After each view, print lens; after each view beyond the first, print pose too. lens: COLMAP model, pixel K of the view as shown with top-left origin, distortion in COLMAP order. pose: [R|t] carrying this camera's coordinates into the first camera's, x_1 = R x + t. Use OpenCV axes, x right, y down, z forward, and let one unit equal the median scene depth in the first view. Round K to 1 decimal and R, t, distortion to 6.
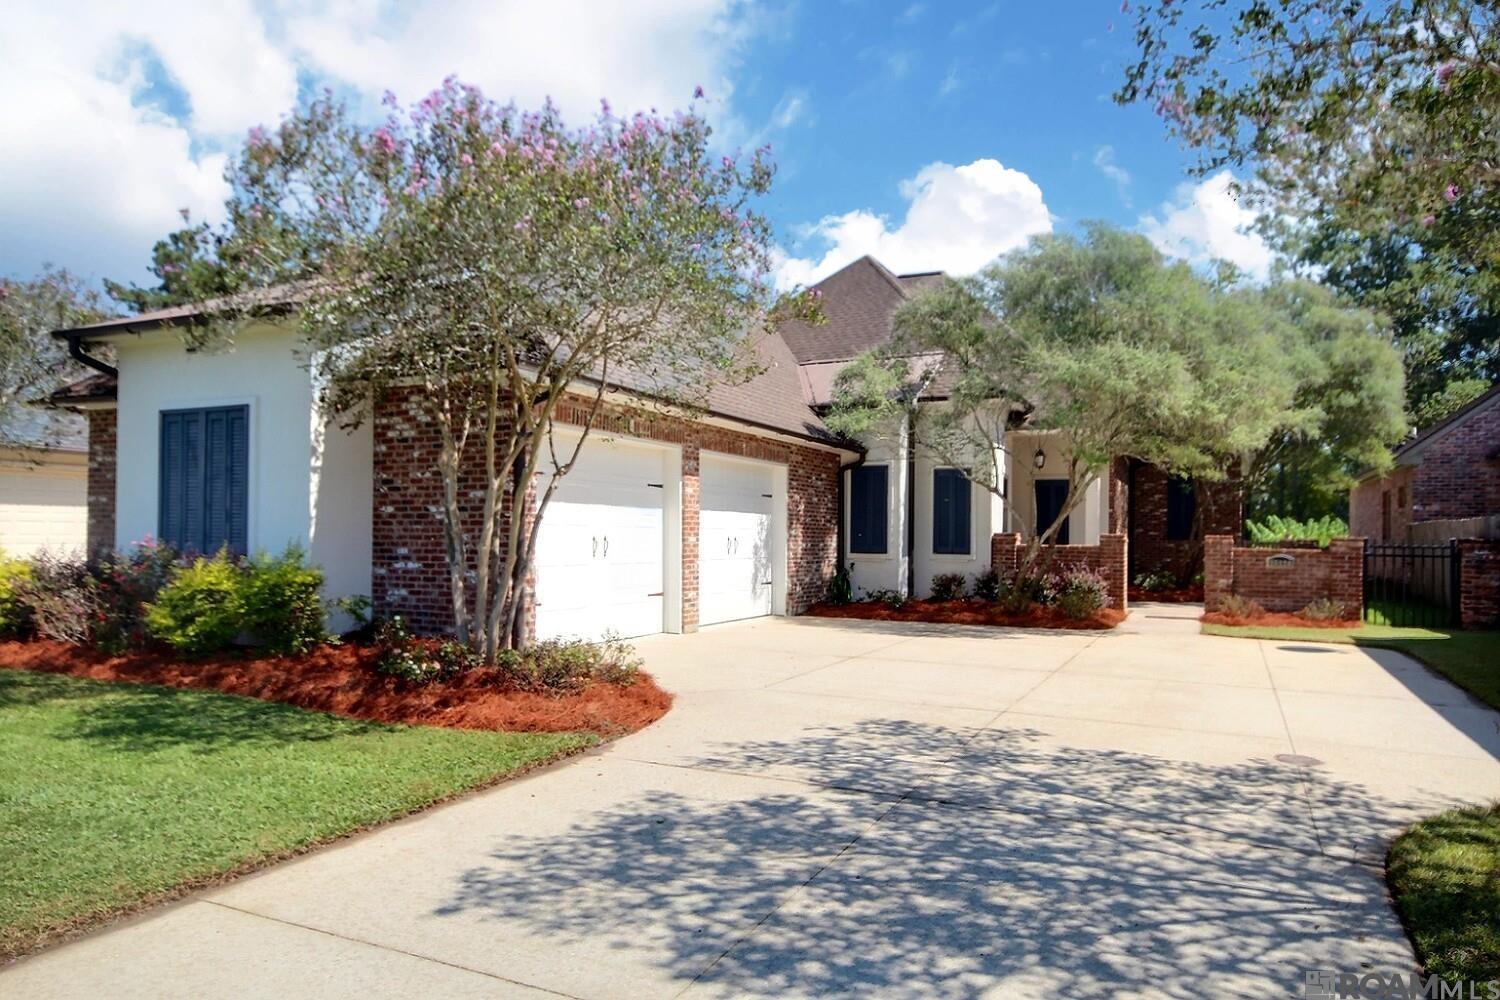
lens RADIAL K [[972.6, 0, 750.9], [0, 972.6, 518.4], [0, 0, 1]] dist [0.006503, 0.003294]
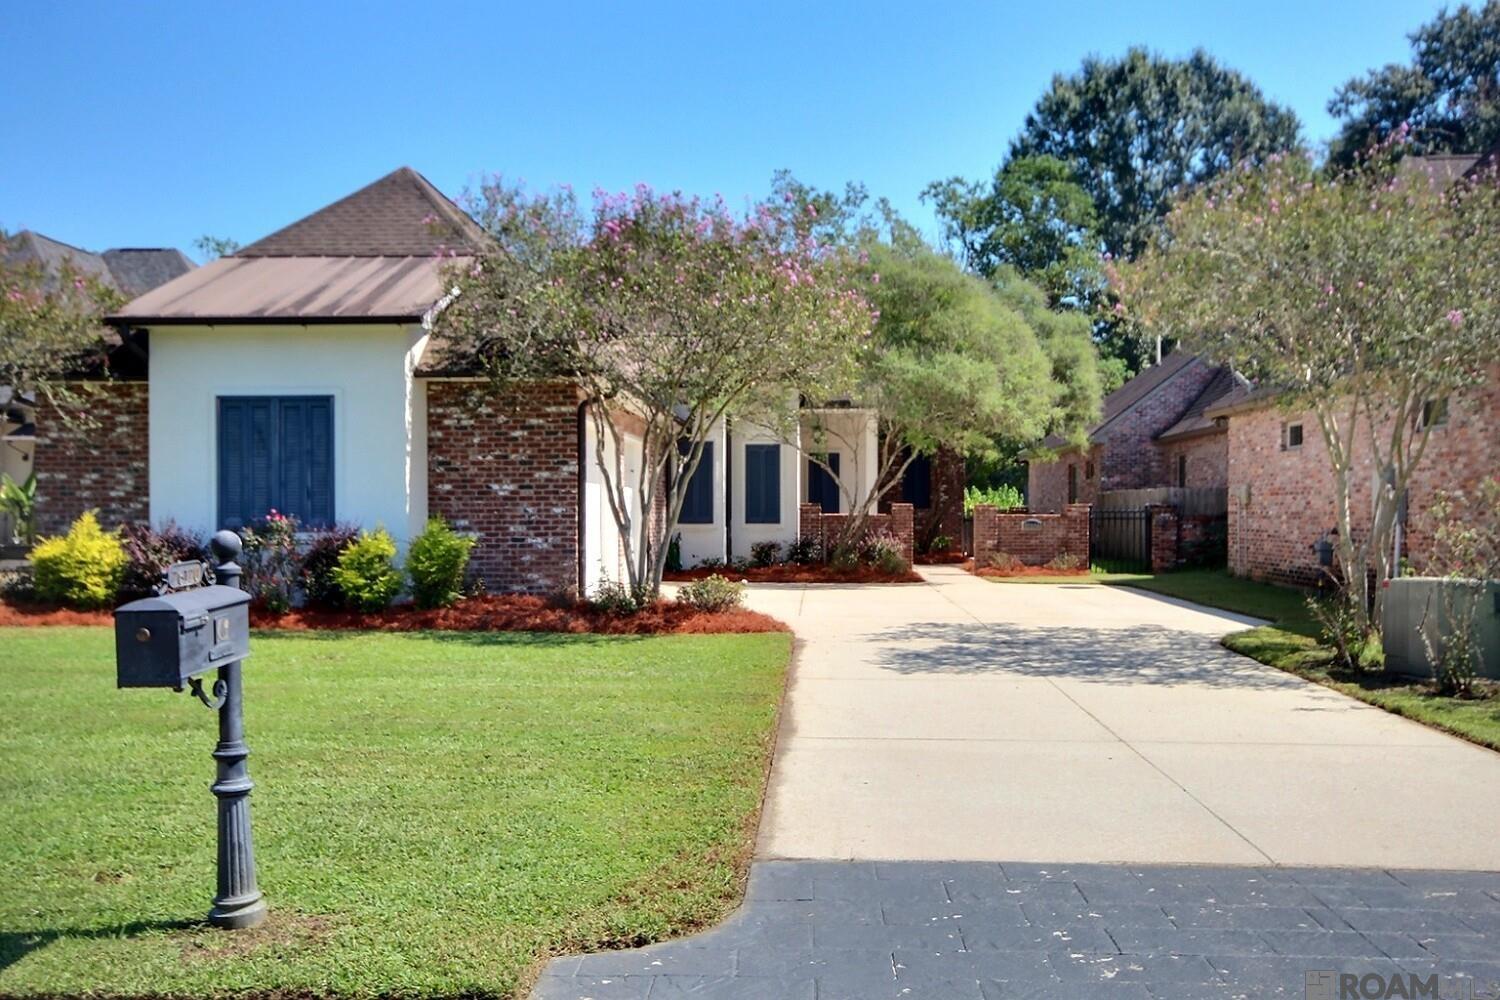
lens RADIAL K [[1275.5, 0, 750.0], [0, 1275.5, 500.0], [0, 0, 1]] dist [0.000470, 0.000712]
pose [[0.924129, -0.007405, 0.382009, -0.428002], [0.002993, 0.999922, 0.012142, -0.007827], [-0.382069, -0.010077, 0.924079, -0.375068]]
